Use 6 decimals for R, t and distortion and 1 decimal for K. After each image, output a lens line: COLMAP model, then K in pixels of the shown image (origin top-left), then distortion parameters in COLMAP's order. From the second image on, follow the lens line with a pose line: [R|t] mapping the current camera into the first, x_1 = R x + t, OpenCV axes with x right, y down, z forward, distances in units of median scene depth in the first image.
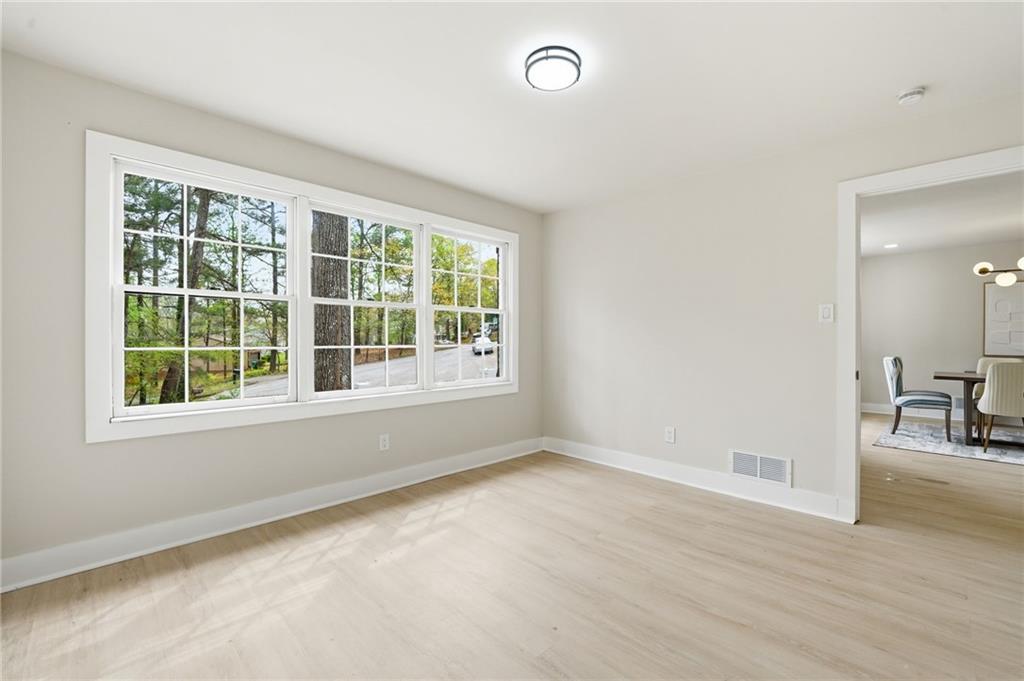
lens RADIAL K [[439.7, 0, 512.1], [0, 439.7, 341.1], [0, 0, 1]] dist [-0.000112, -0.000077]
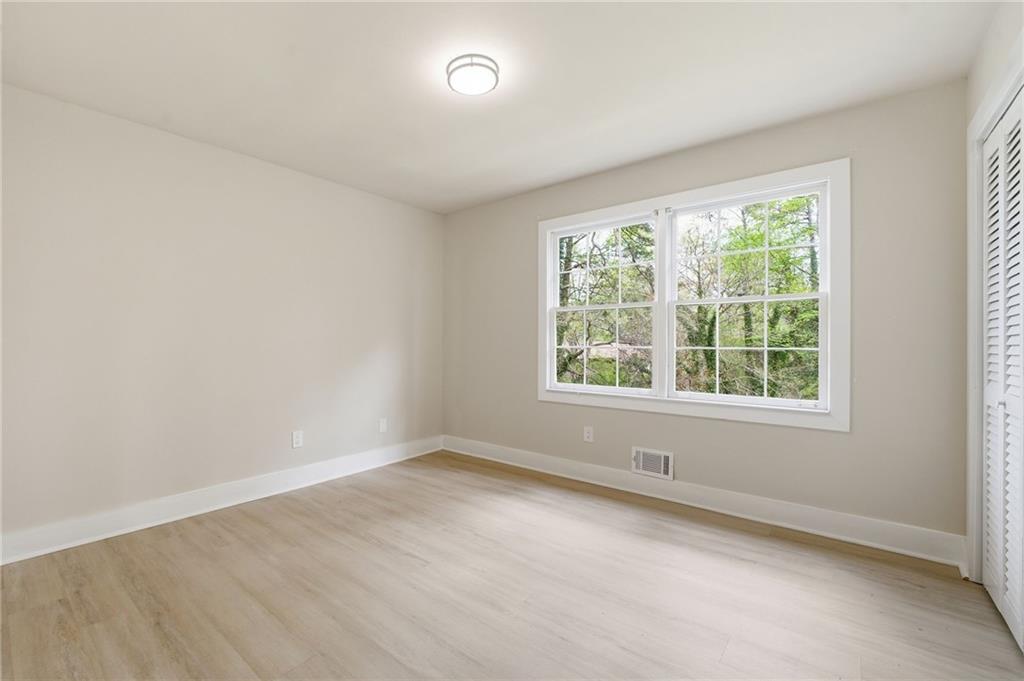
lens RADIAL K [[423.8, 0, 513.6], [0, 423.8, 340.2], [0, 0, 1]] dist [-0.000897, 0.000045]
pose [[0.131709, -0.002954, -0.991284, 0.520017], [-0.001012, 0.999995, -0.003115, 0.000229], [0.991288, 0.001413, 0.131705, 0.495992]]
